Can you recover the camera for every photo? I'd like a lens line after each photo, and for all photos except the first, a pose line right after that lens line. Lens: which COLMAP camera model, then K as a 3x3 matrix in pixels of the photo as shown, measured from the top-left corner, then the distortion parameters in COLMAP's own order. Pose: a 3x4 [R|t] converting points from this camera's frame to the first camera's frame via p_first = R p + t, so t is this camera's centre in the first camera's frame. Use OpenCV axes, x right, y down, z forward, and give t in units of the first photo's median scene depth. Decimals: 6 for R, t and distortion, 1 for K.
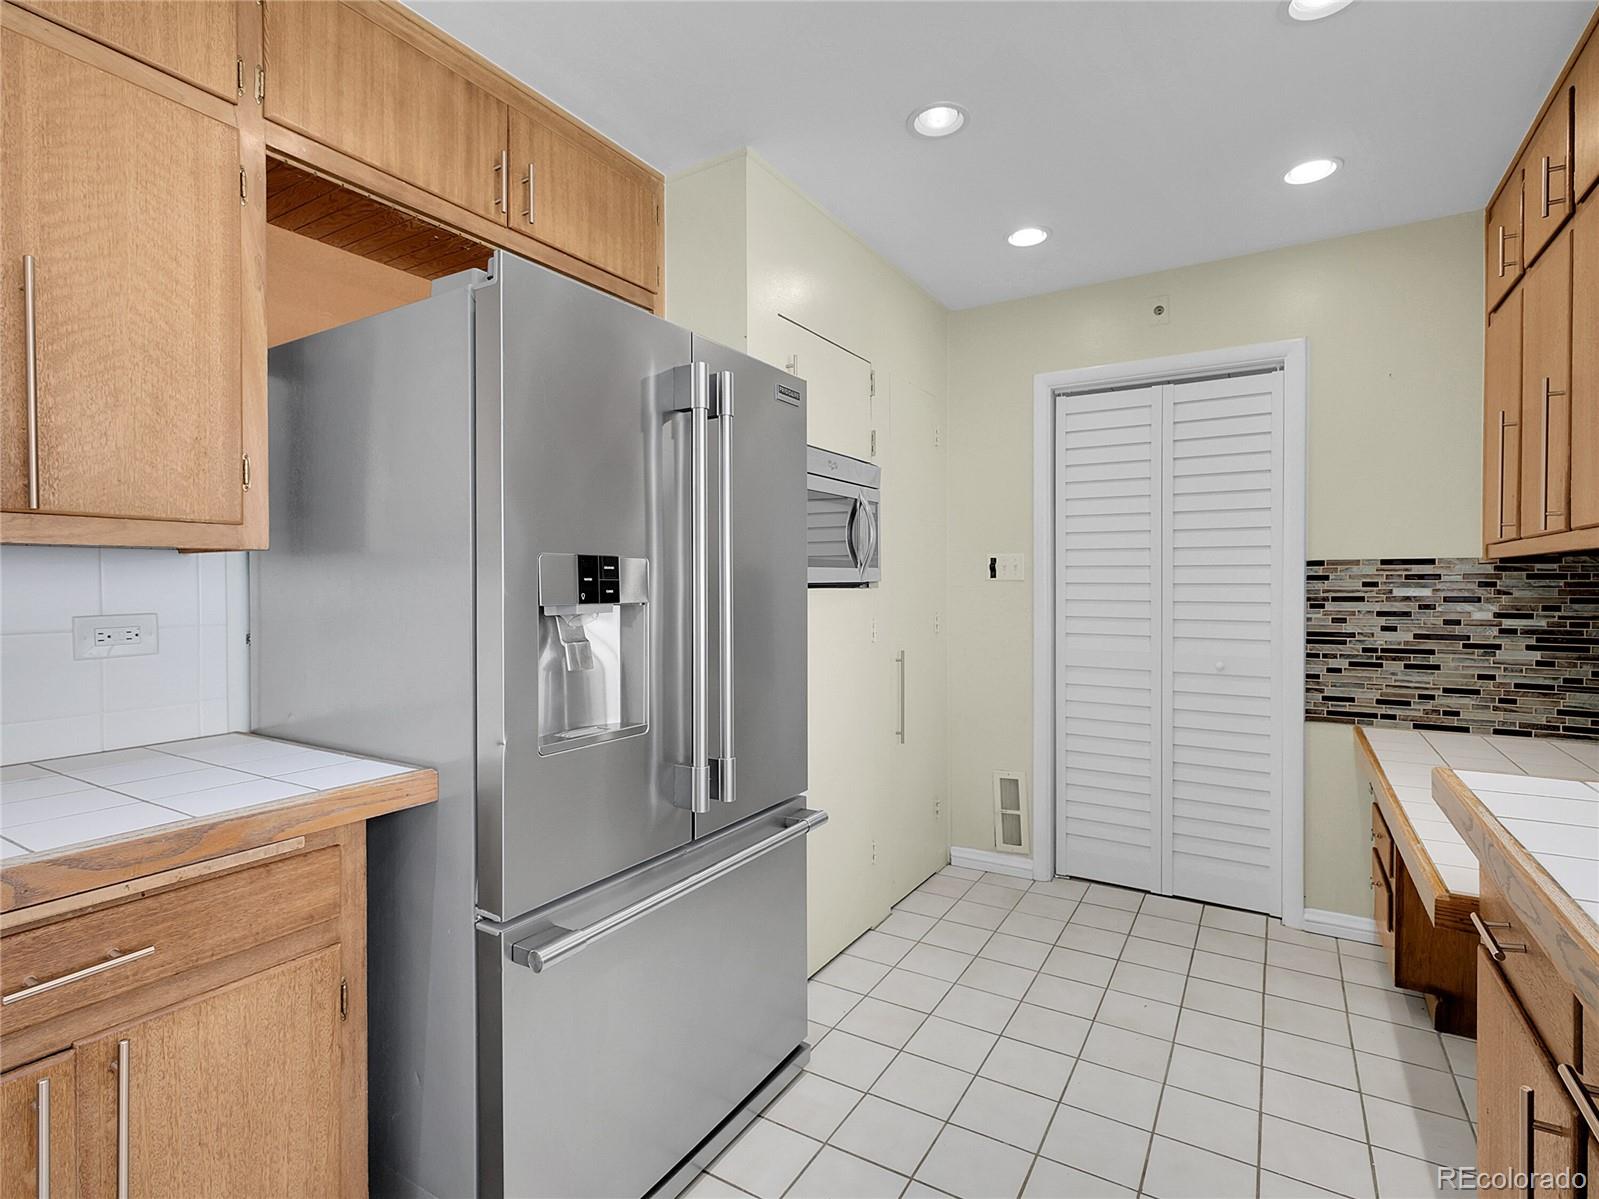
lens RADIAL K [[797.6, 0, 804.7], [0, 797.6, 590.8], [0, 0, 1]] dist [0.000162, 0.001410]
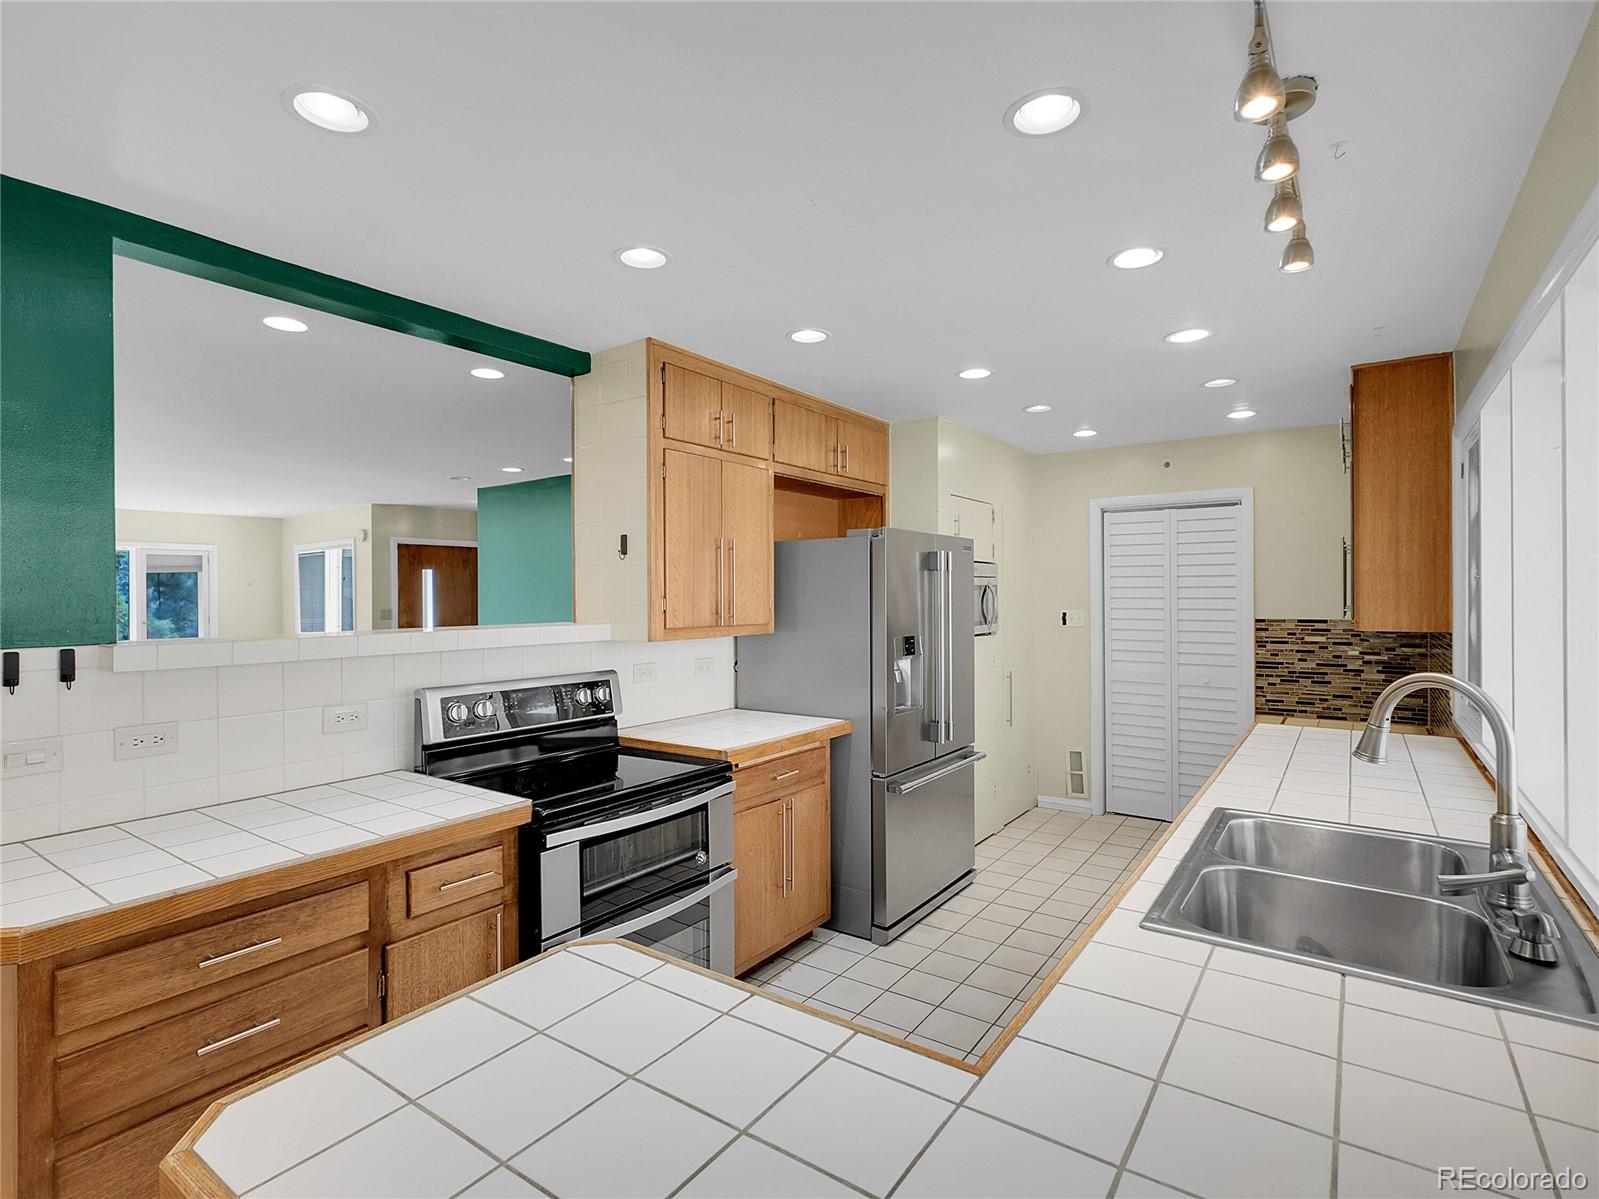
lens RADIAL K [[794.6, 0, 798.4], [0, 794.6, 595.7], [0, 0, 1]] dist [0.000226, 0.000472]
pose [[0.997104, -0.003215, -0.075985, -0.219176], [0.002490, 0.999950, -0.009638, -0.077324], [0.076012, 0.009421, 0.997062, -0.791380]]
